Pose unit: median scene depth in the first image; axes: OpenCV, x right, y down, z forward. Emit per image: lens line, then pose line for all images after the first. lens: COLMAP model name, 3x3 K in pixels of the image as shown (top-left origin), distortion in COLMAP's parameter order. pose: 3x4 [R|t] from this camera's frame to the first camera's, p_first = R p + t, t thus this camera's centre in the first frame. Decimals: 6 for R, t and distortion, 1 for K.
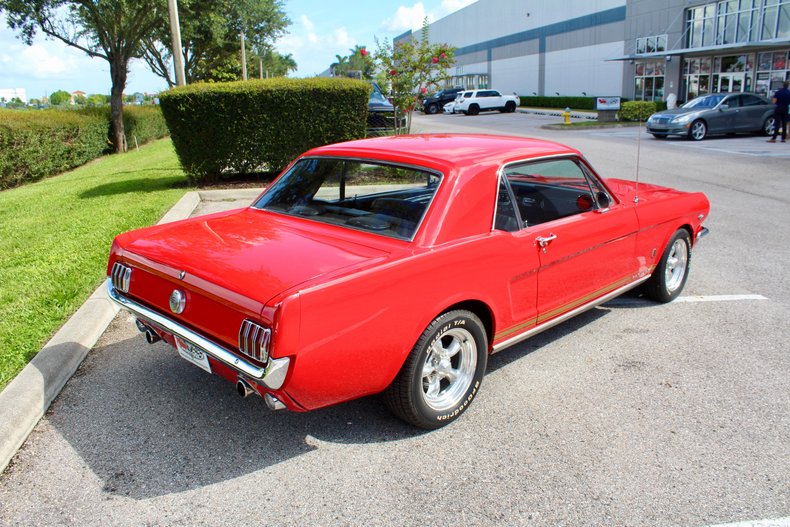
lens RADIAL K [[659.4, 0, 394.0], [0, 659.4, 262.3], [0, 0, 1]] dist [-0.169282, 0.149712]
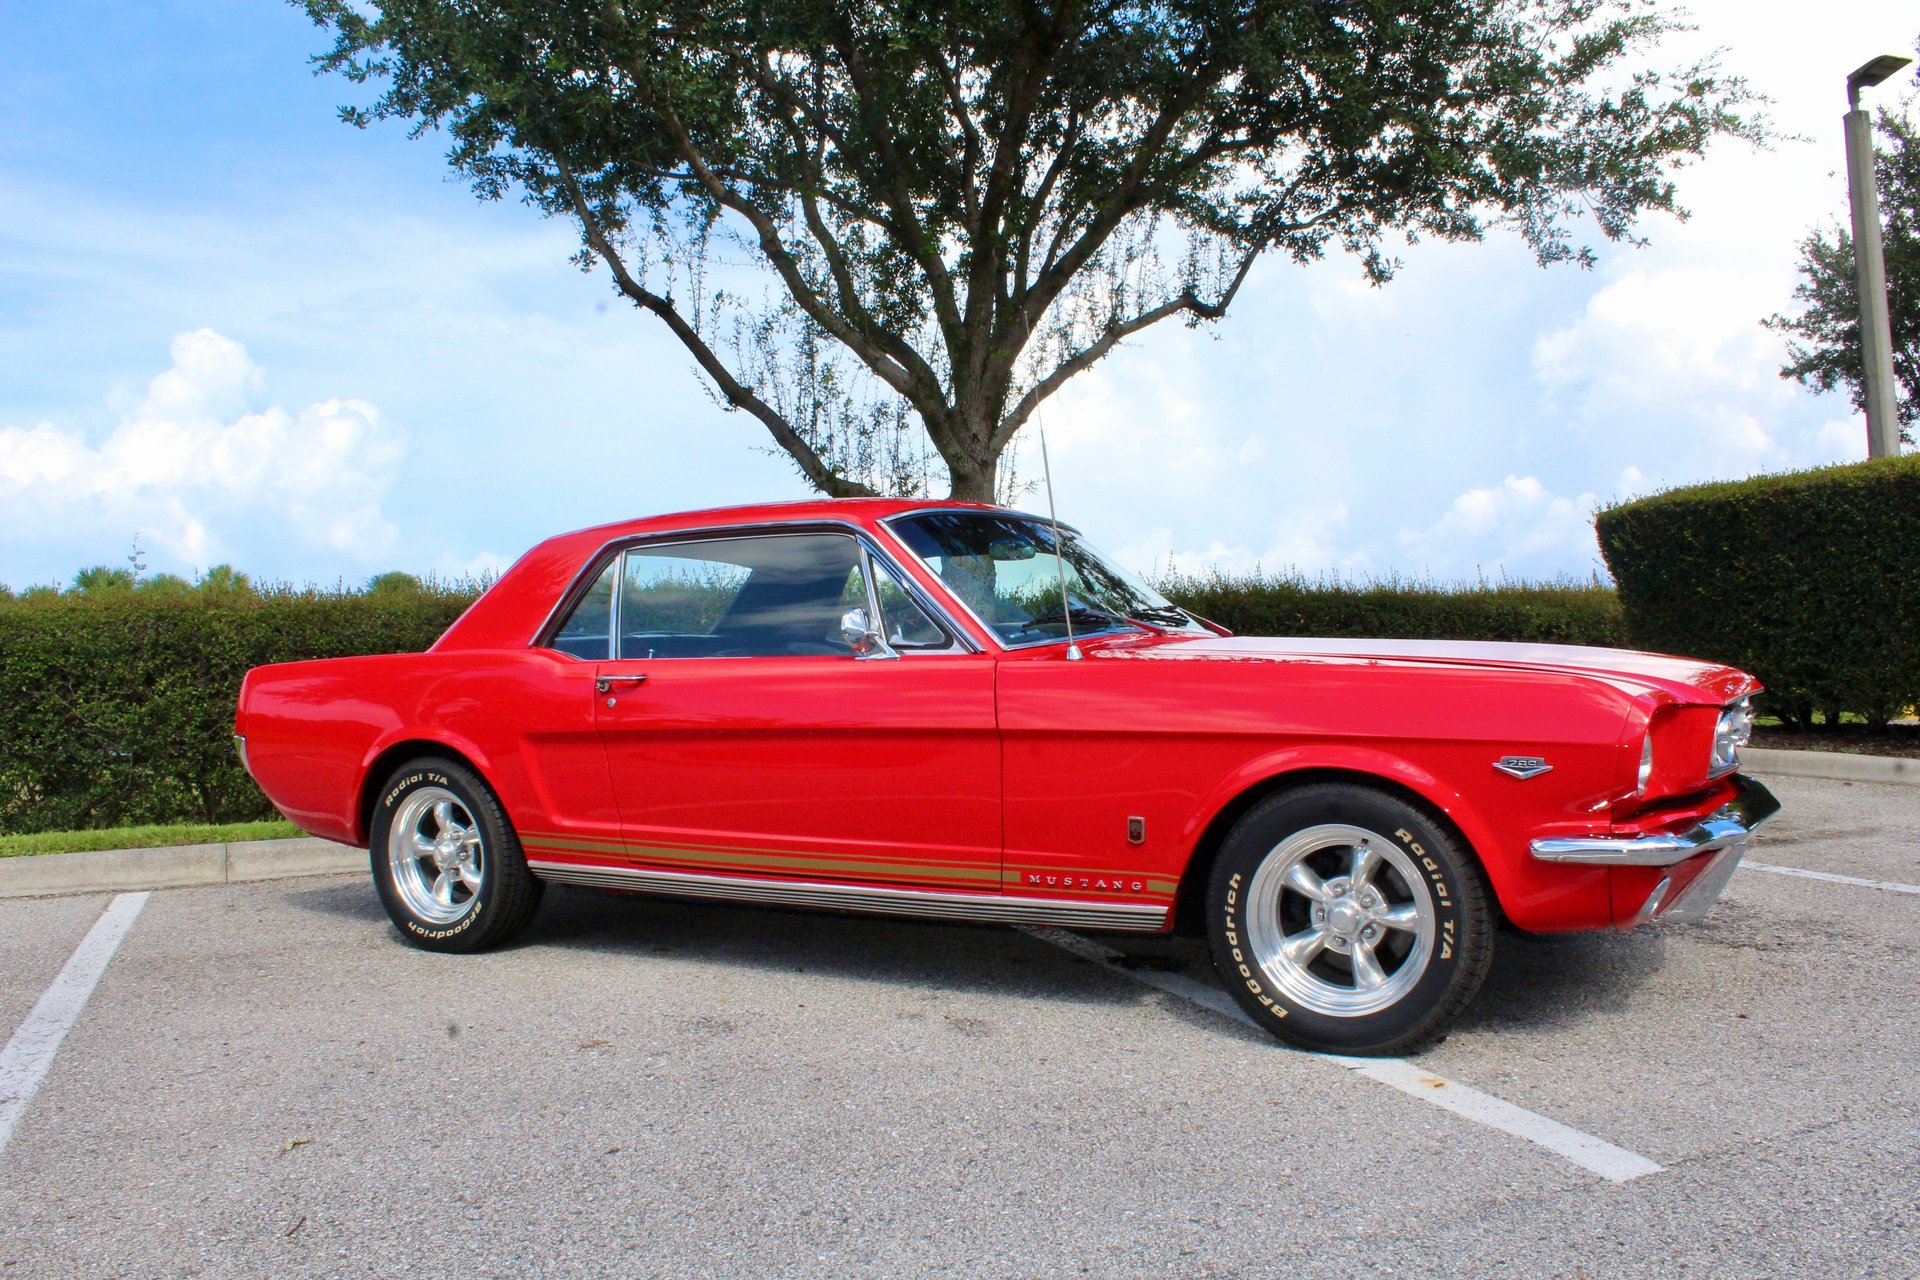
lens RADIAL K [[1602.6, 0, 957.3], [0, 1602.6, 653.1], [0, 0, 1]] dist [-0.169282, 0.149712]
pose [[0.268550, 0.009402, -0.963220, 0.375604], [-0.223955, 0.973161, -0.052940, -0.012456], [0.936870, 0.229935, 0.263447, 0.233650]]
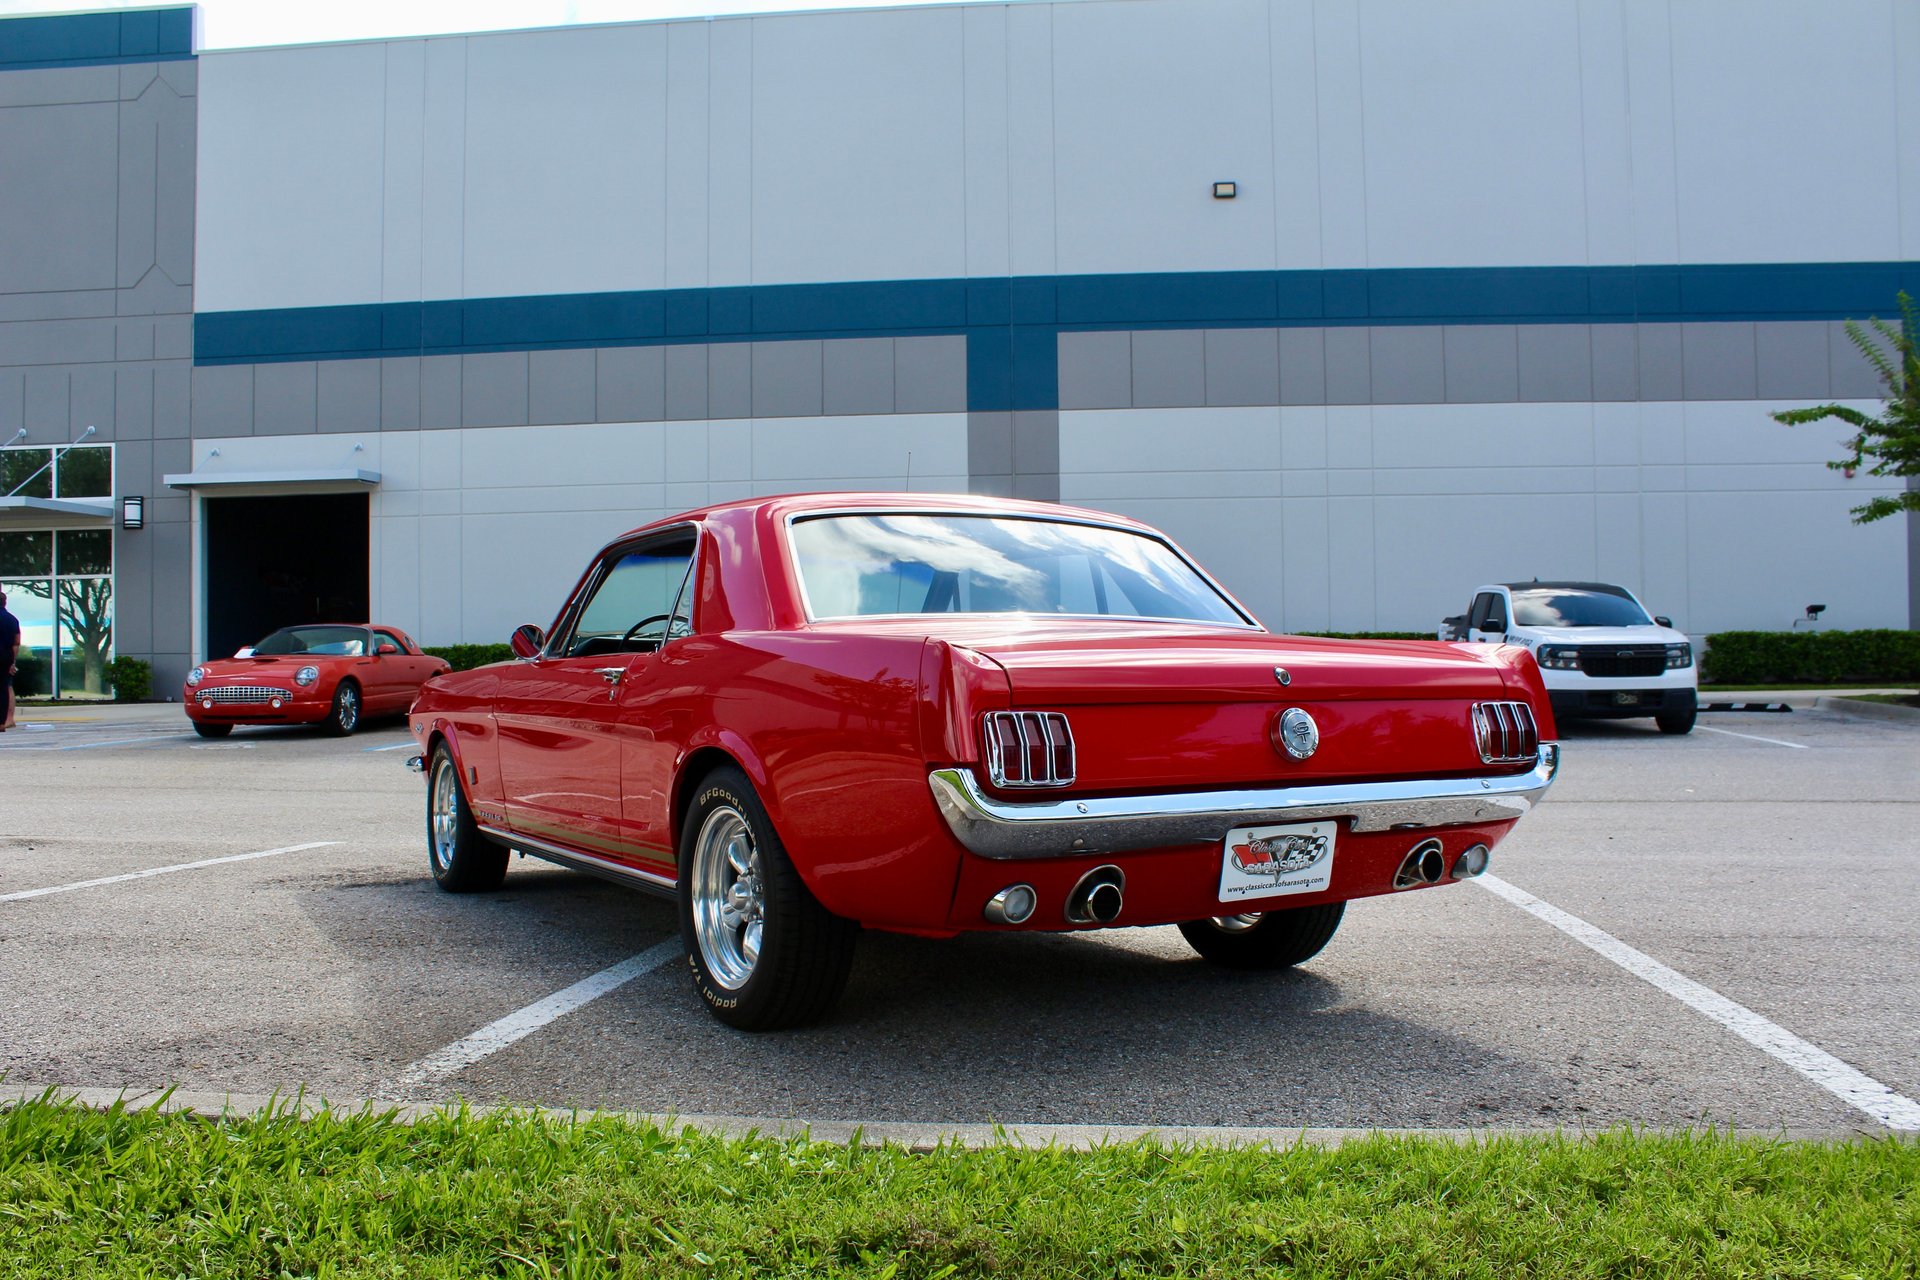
lens RADIAL K [[1602.6, 0, 957.7], [0, 1602.6, 644.4], [0, 0, 1]] dist [-0.169282, 0.149712]
pose [[0.241193, 0.028392, 0.970062, -0.307677], [0.250163, 0.963973, -0.090413, 0.008802], [-0.937680, 0.264480, 0.225401, 0.203974]]
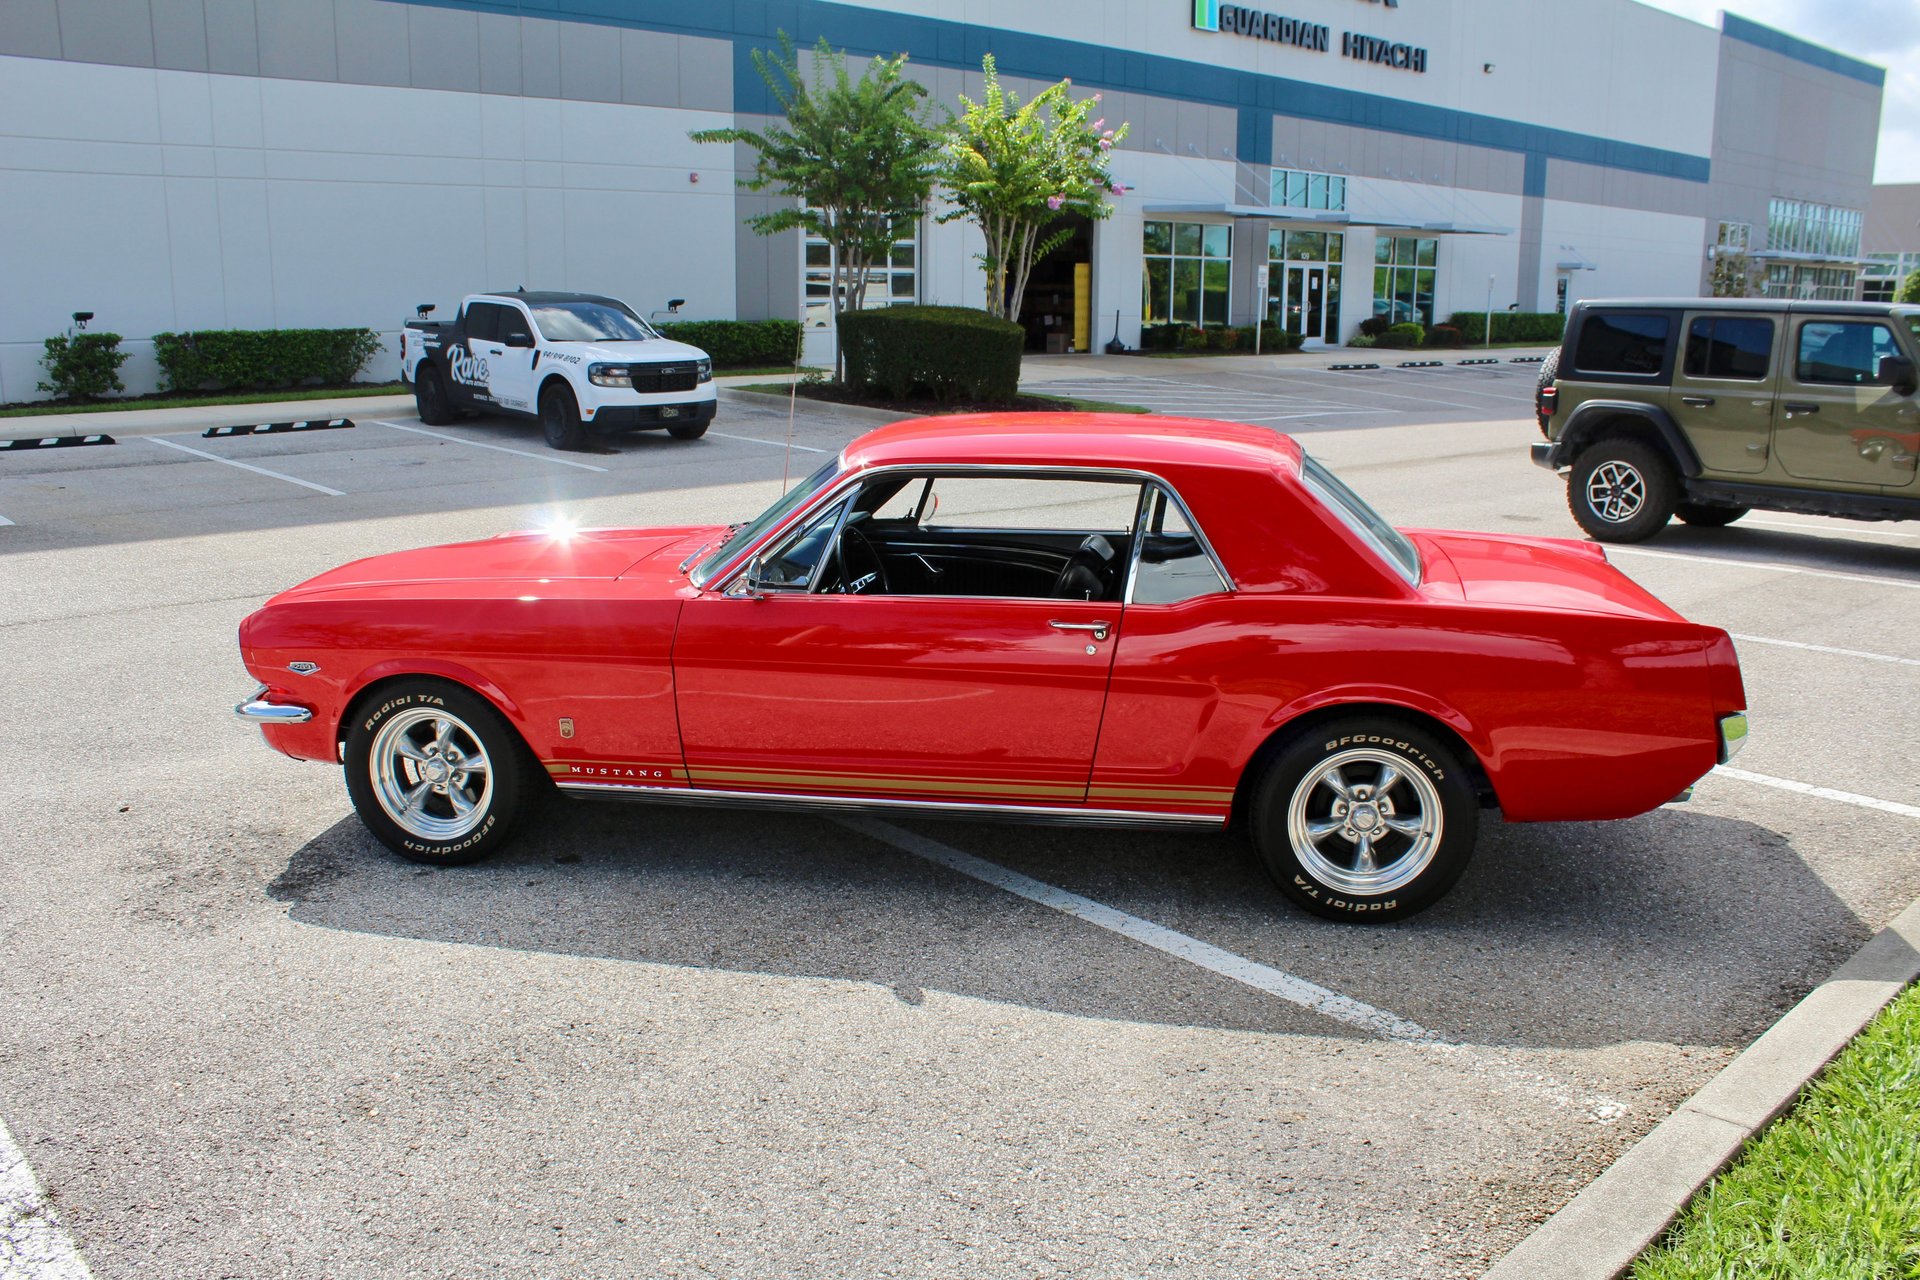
lens RADIAL K [[1602.6, 0, 960.5], [0, 1602.6, 651.6], [0, 0, 1]] dist [-0.169282, 0.149712]
pose [[-0.572241, -0.165464, 0.803220, -0.261221], [0.213302, 0.915694, 0.340597, -0.136279], [-0.791860, 0.366232, -0.488704, 0.508774]]
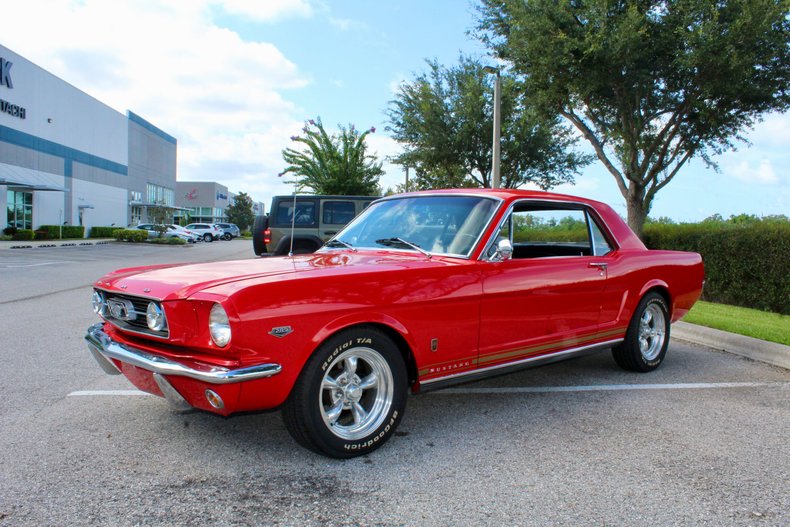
lens RADIAL K [[659.4, 0, 395.7], [0, 659.4, 263.9], [0, 0, 1]] dist [-0.169282, 0.149712]
pose [[-0.998147, 0.001180, 0.060830, 0.049587], [0.019047, 0.955617, 0.293994, -0.120780], [-0.057783, 0.294608, -0.953870, 0.628990]]
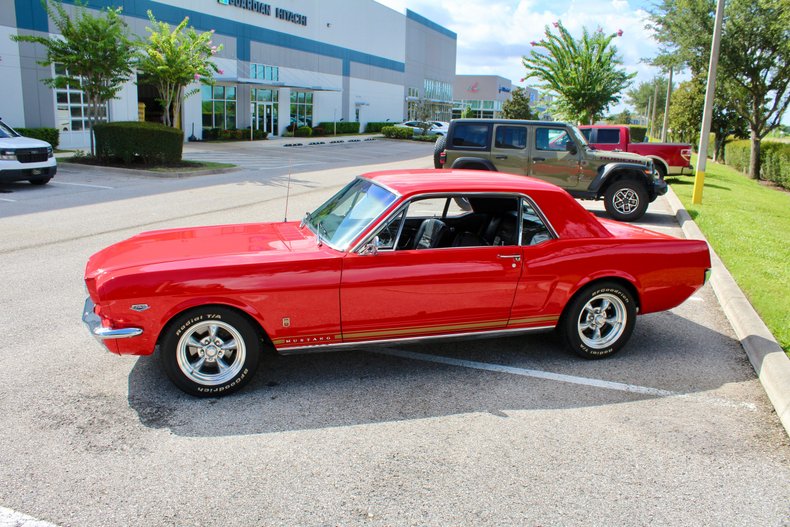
lens RADIAL K [[659.4, 0, 393.8], [0, 659.4, 269.8], [0, 0, 1]] dist [-0.169282, 0.149712]
pose [[-0.875705, -0.112017, 0.469672, -0.125187], [0.113792, 0.897441, 0.426206, -0.165119], [-0.469246, 0.426676, -0.773147, 0.609686]]
